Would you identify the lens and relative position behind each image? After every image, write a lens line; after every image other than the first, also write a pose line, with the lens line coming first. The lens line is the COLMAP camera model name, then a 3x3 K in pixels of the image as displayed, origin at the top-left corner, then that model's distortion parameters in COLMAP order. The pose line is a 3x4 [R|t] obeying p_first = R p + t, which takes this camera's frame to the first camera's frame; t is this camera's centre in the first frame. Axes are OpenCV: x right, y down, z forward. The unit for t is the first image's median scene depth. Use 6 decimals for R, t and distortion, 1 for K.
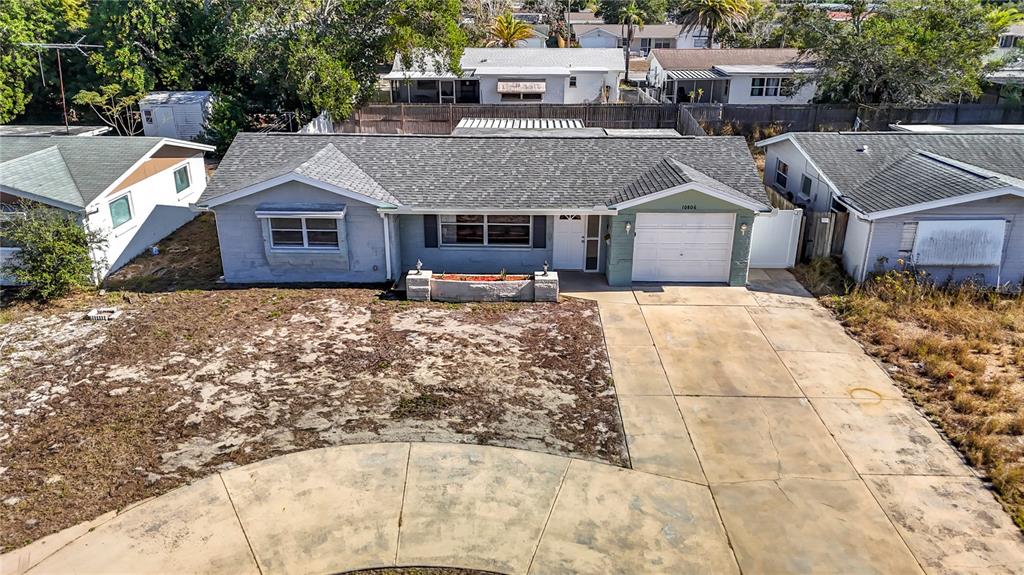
lens RADIAL K [[781.6, 0, 512.0], [0, 781.6, 287.5], [0, 0, 1]] dist [0.111123, -0.207624]
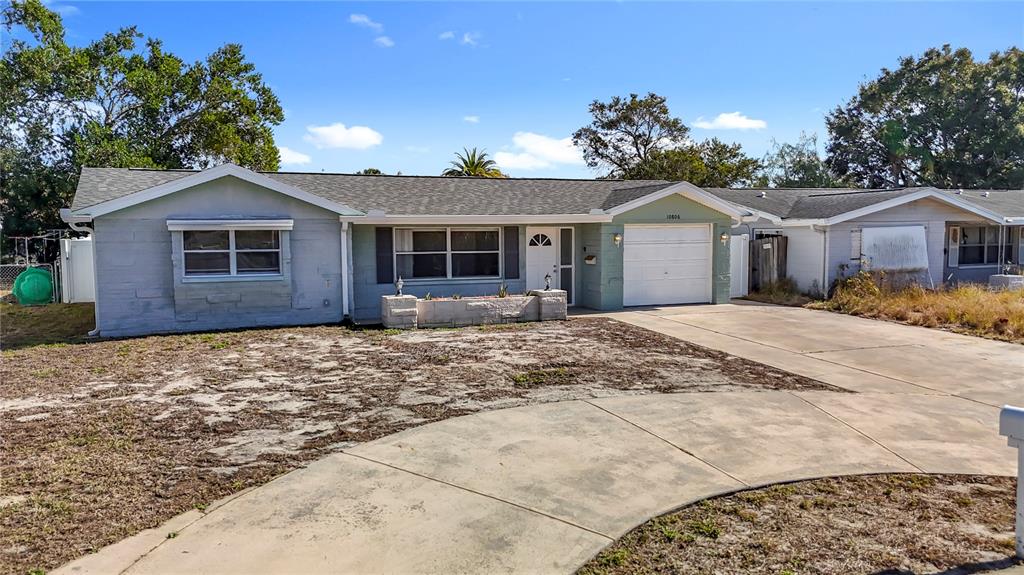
lens RADIAL K [[781.6, 0, 512.0], [0, 781.6, 287.5], [0, 0, 1]] dist [0.111123, -0.207624]
pose [[0.921774, -0.037001, 0.385959, -0.315587], [0.146498, 0.954883, -0.258333, 0.191972], [-0.358987, 0.294667, 0.885607, 0.269752]]
